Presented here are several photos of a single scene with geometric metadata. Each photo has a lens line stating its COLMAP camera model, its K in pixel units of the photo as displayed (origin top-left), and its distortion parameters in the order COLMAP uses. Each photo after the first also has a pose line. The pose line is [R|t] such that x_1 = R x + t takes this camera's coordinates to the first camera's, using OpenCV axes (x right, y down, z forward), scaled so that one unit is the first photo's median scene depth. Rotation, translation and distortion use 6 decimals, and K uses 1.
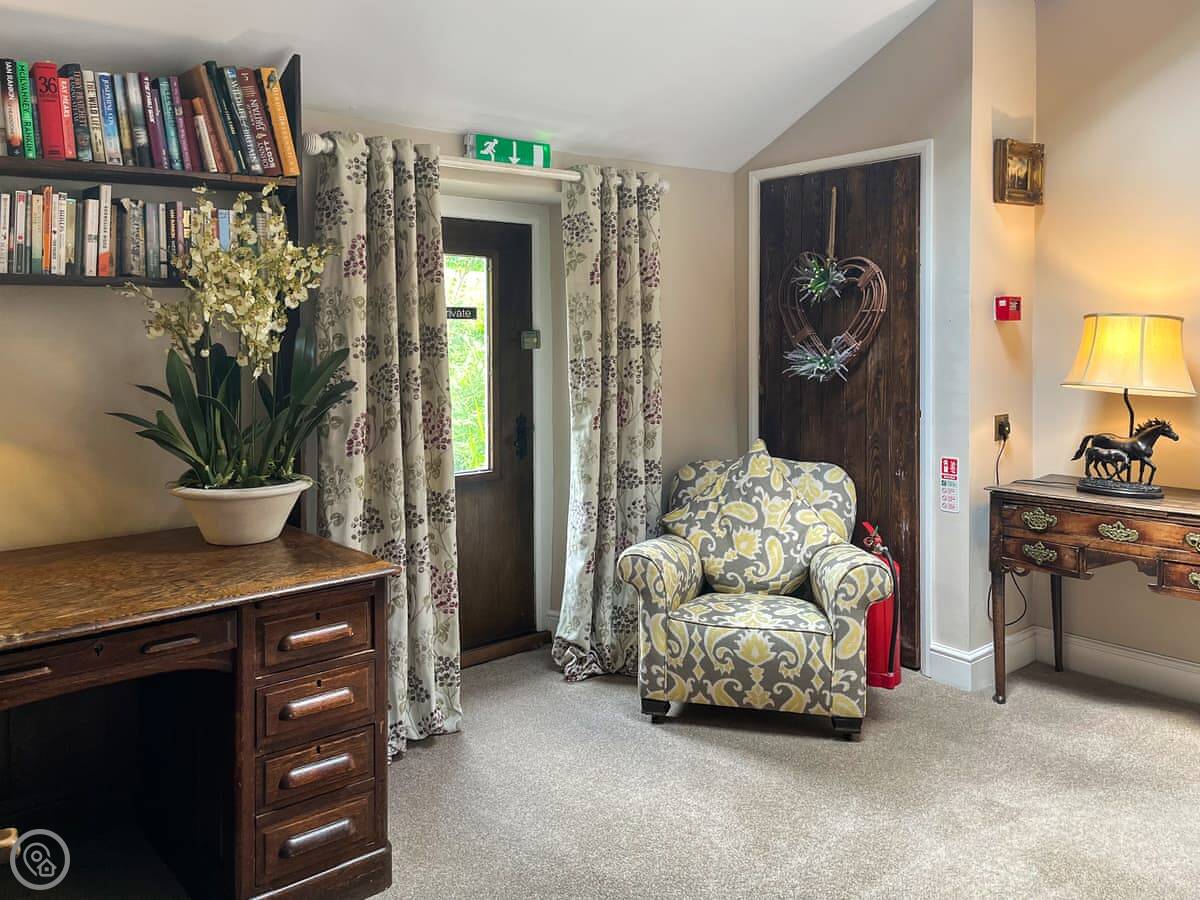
lens RADIAL K [[930.9, 0, 600.0], [0, 930.9, 450.0], [0, 0, 1]] dist [0.091801, -0.162087]
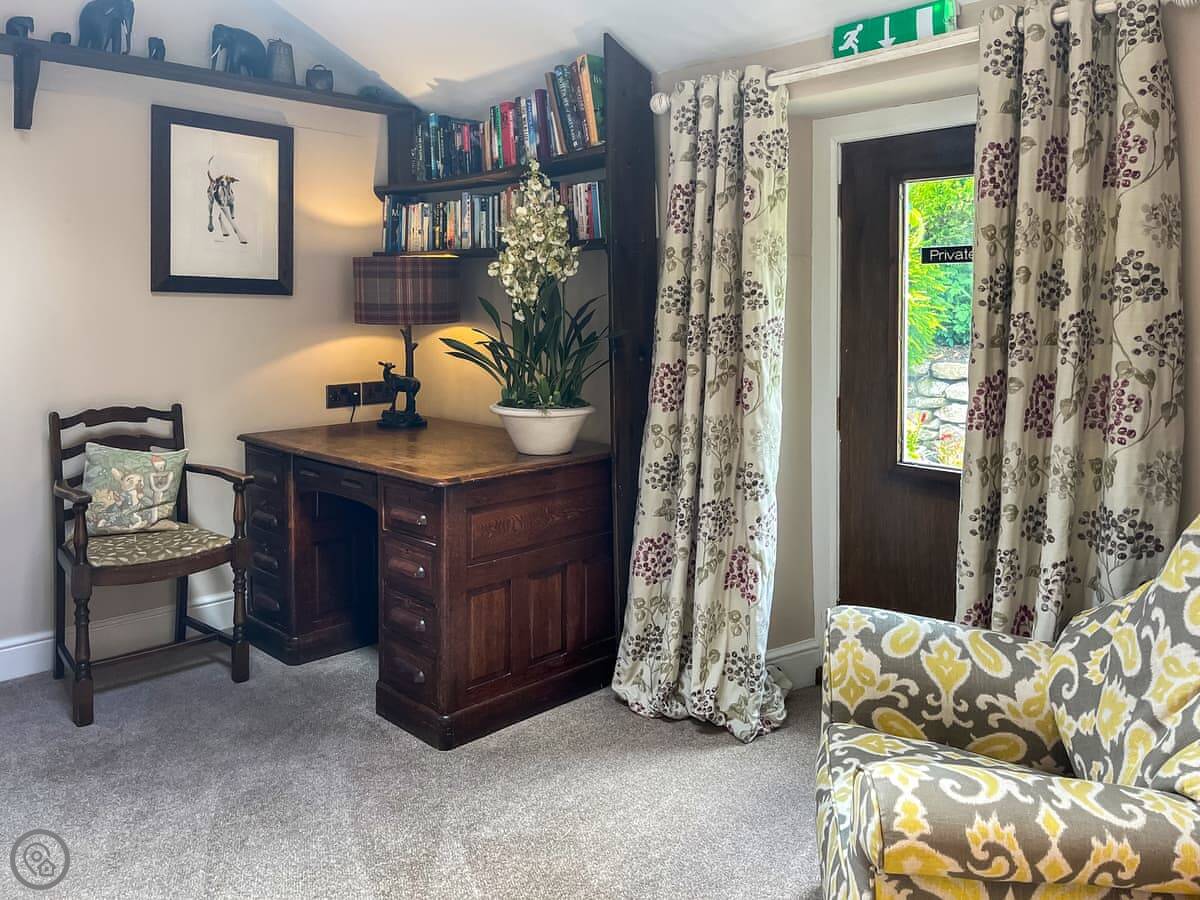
lens RADIAL K [[930.9, 0, 600.0], [0, 930.9, 450.0], [0, 0, 1]] dist [0.091801, -0.162087]
pose [[0.050174, 0.154925, -0.986651, 0.675207], [-0.127319, 0.980828, 0.147536, -0.079431], [0.990592, 0.118217, 0.068937, 0.774787]]
